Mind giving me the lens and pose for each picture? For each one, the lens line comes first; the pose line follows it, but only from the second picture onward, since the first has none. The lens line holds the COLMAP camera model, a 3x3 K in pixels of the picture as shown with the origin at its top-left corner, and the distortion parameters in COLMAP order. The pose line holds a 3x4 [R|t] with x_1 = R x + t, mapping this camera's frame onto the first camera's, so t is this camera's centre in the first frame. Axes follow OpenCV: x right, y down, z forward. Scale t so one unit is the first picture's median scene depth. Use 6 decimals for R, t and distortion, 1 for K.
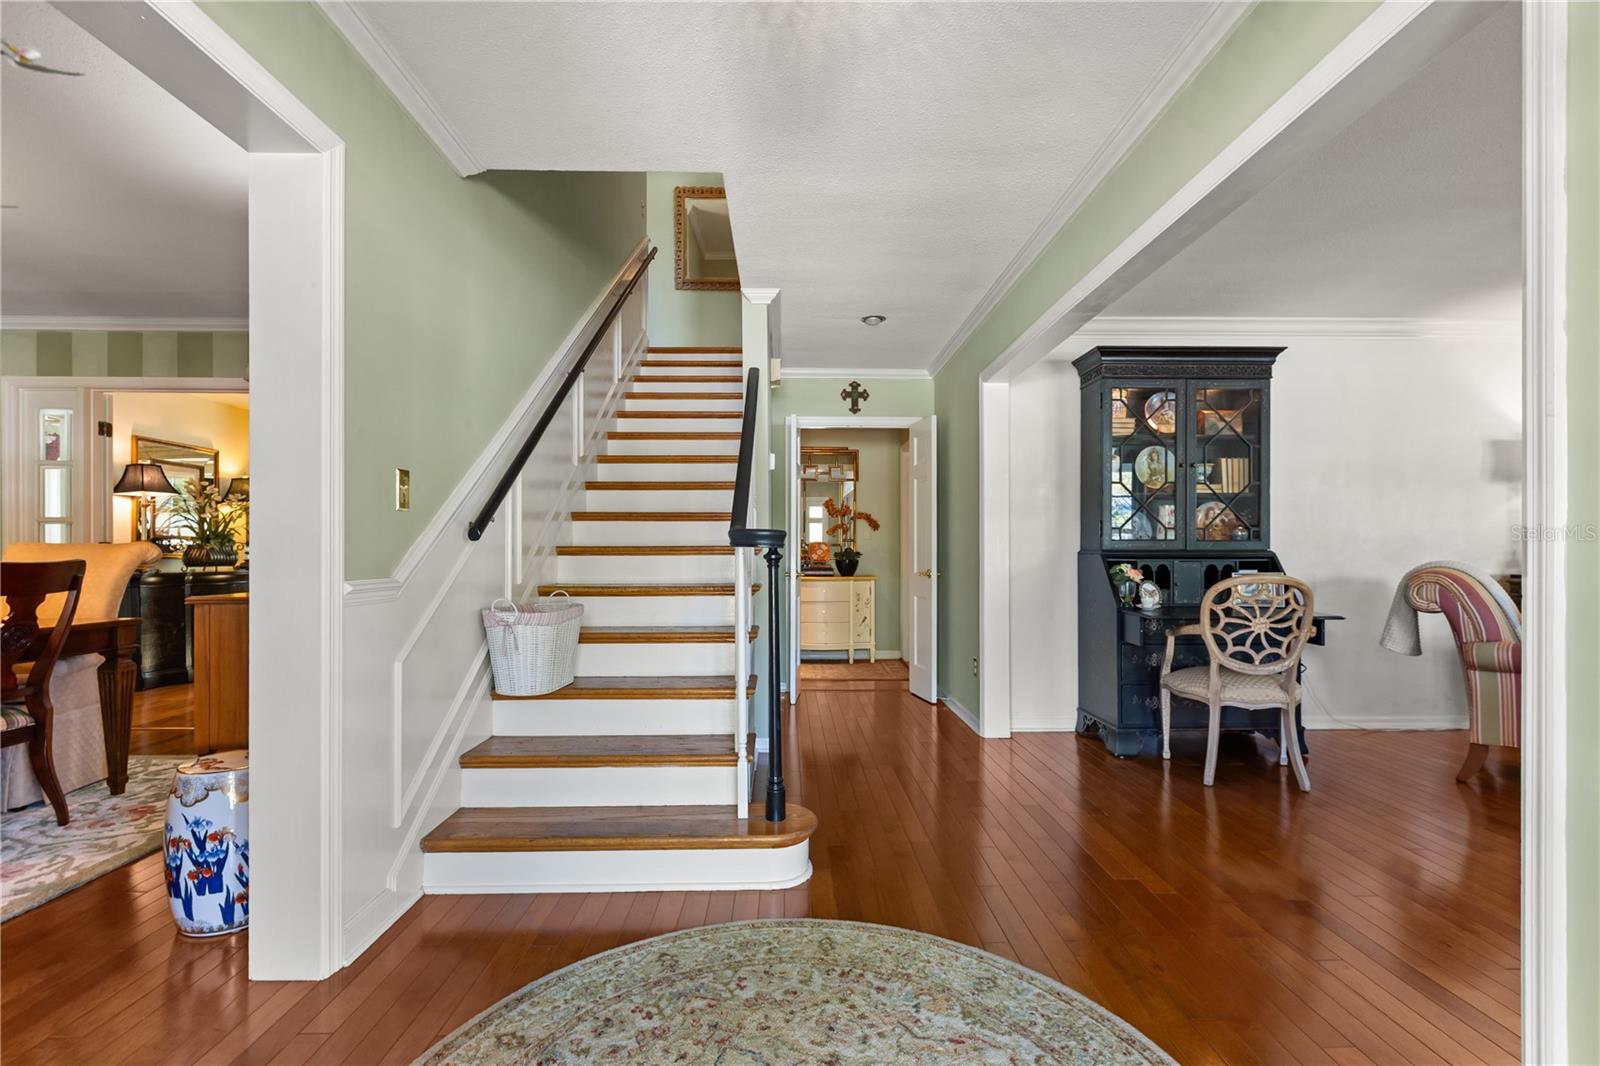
lens RADIAL K [[725.4, 0, 800.8], [0, 725.4, 544.5], [0, 0, 1]] dist [0.010786, -0.001009]
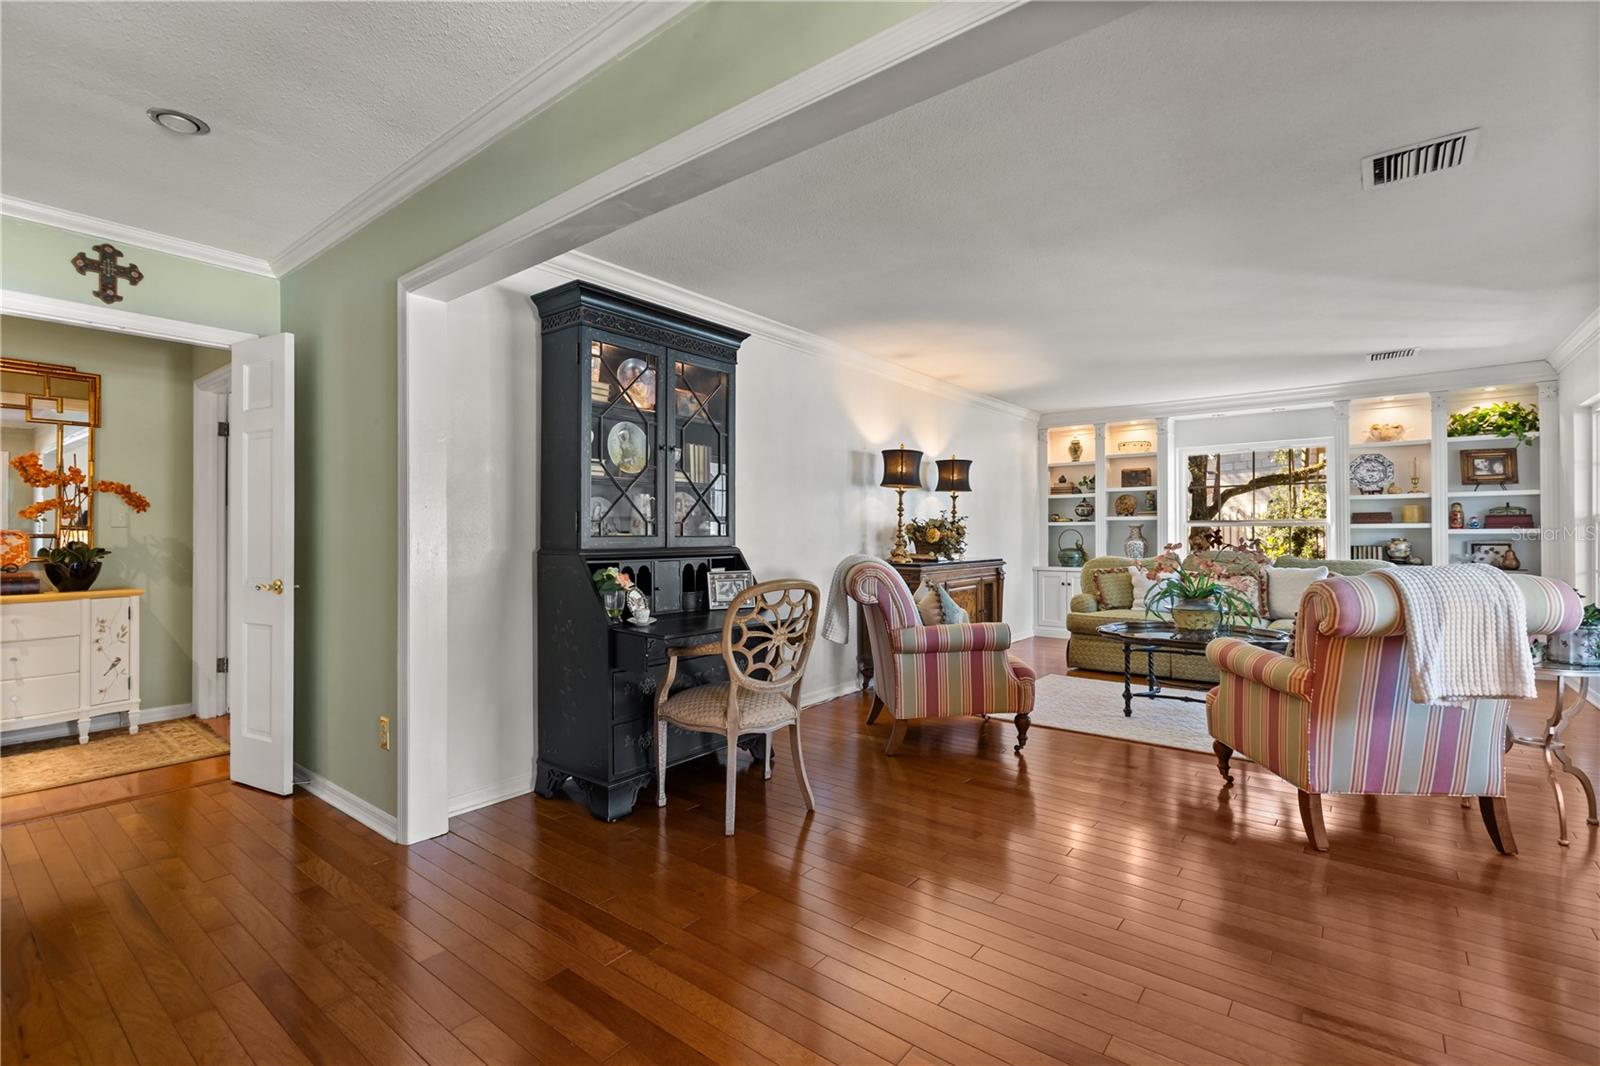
lens RADIAL K [[725.4, 0, 803.9], [0, 725.4, 528.4], [0, 0, 1]] dist [0.010786, -0.001009]
pose [[0.641028, 0.003769, 0.767508, -0.018884], [-0.005522, 0.999985, -0.000299, -0.015315], [-0.767497, -0.004046, 0.641039, 0.326279]]
